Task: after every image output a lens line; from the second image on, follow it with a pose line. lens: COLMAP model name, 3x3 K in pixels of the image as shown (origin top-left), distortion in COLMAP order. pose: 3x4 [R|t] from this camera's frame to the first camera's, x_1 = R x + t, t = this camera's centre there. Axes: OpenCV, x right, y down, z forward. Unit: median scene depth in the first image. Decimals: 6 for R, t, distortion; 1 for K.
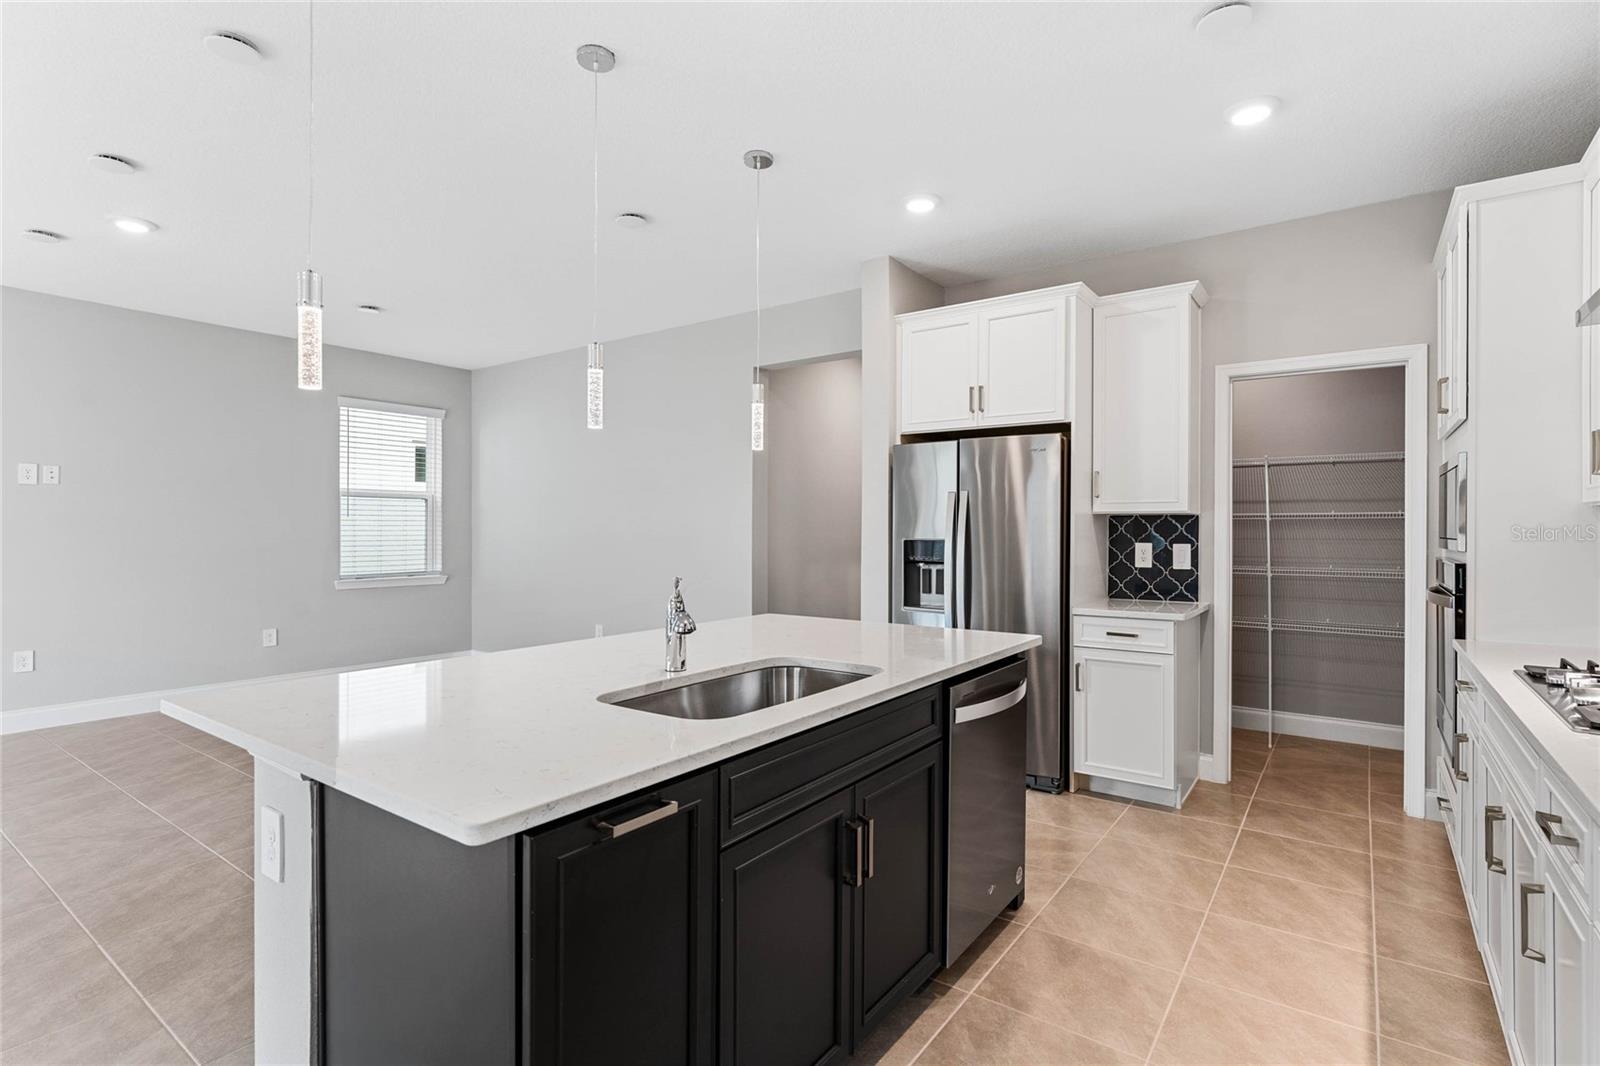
lens RADIAL K [[767.4, 0, 798.8], [0, 767.4, 536.4], [0, 0, 1]] dist [0.000455, -0.000100]
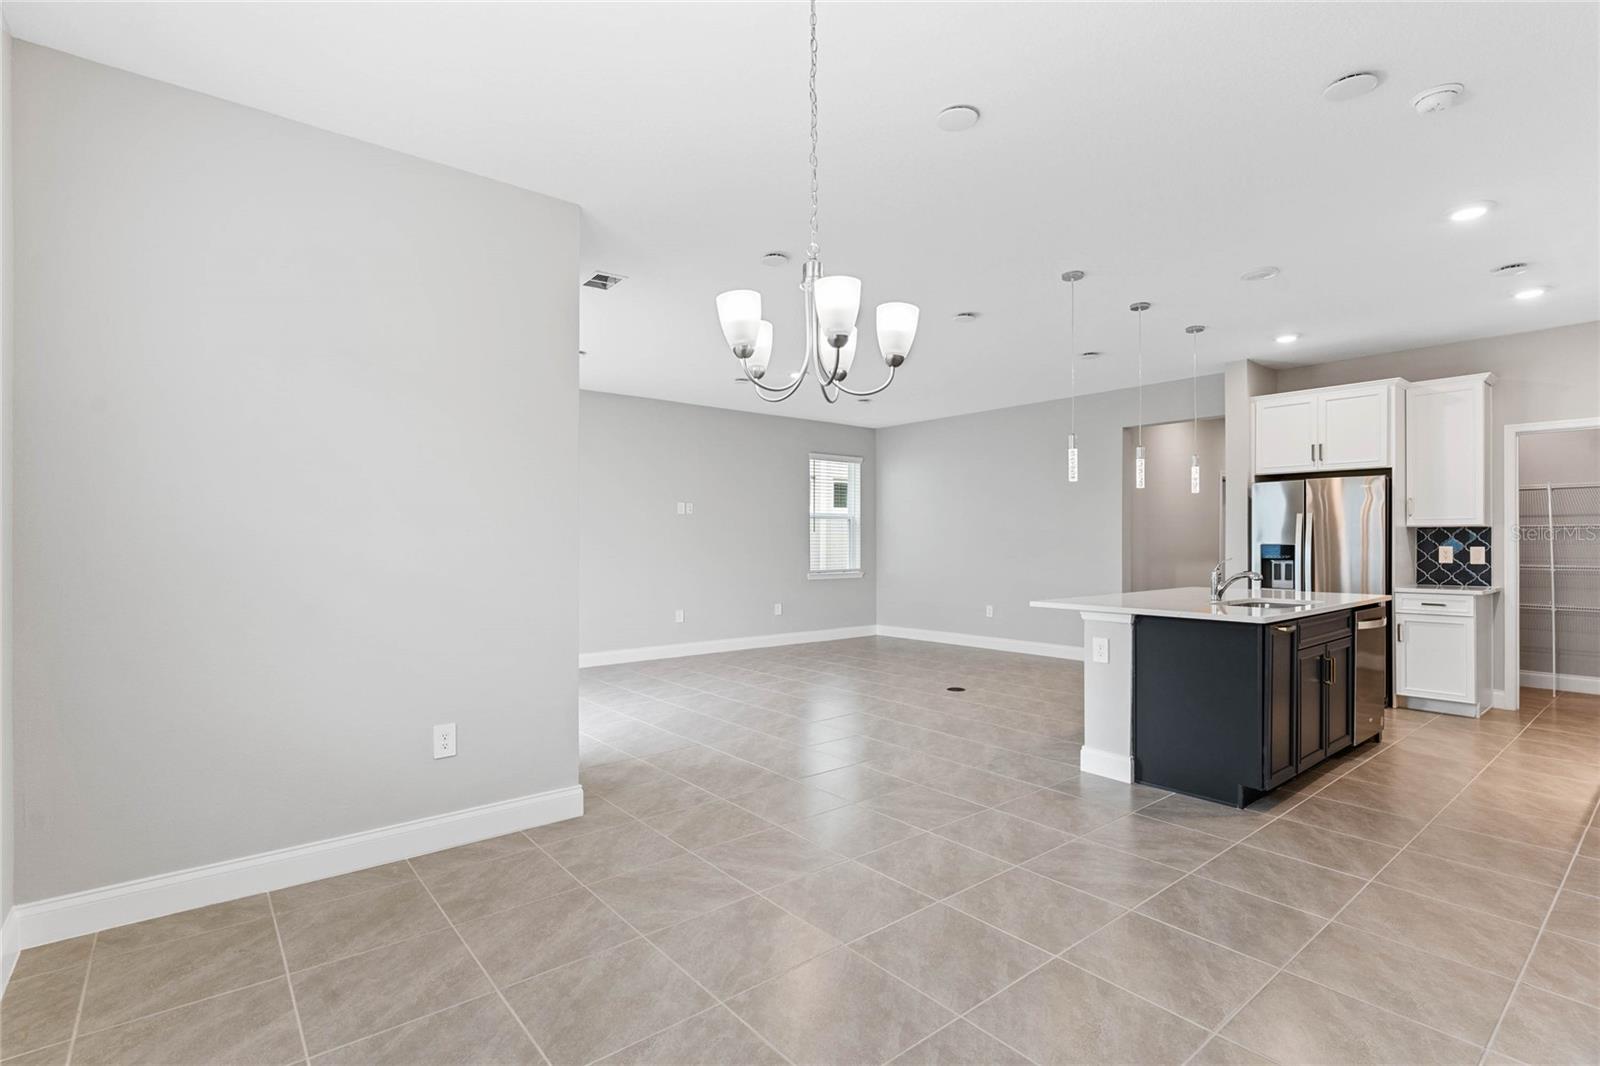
lens RADIAL K [[747.5, 0, 800.4], [0, 747.5, 543.0], [0, 0, 1]] dist [-0.000786, -0.000103]
pose [[0.968406, -0.002553, -0.249364, -0.395396], [0.000672, 0.999971, -0.007629, 0.012425], [0.249376, 0.007221, 0.968380, -0.701024]]
